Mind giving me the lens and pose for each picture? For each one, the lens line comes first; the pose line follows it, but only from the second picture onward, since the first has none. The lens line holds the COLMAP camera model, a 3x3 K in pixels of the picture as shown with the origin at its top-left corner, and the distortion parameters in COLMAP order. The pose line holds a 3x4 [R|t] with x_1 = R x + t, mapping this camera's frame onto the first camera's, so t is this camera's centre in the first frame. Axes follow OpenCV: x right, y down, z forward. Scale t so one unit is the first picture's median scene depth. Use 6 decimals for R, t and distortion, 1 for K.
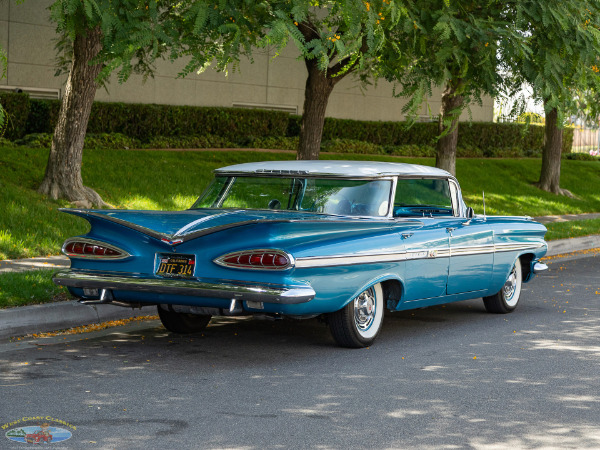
lens RADIAL K [[1683.4, 0, 292.2], [0, 1683.4, 225.1], [0, 0, 1]] dist [0.102931, 0.112436]
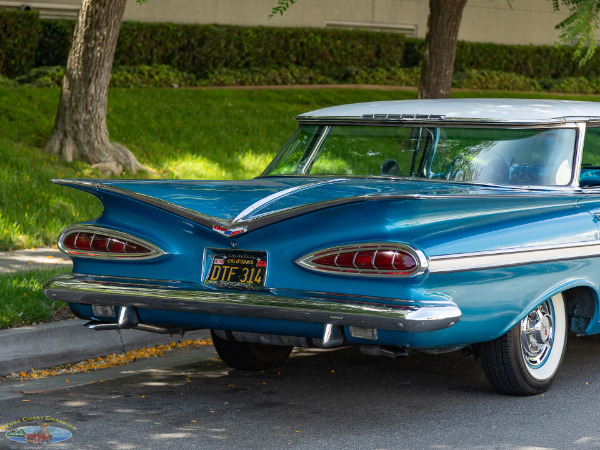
lens RADIAL K [[2147.3, 0, 300.0], [0, 2147.3, 225.0], [0, 0, 1]] dist [0.025329, 0.509856]
pose [[0.998778, -0.009287, -0.048547, -0.005495], [0.010177, 0.999784, 0.018121, -0.005584], [0.048368, -0.018593, 0.998657, 0.172236]]
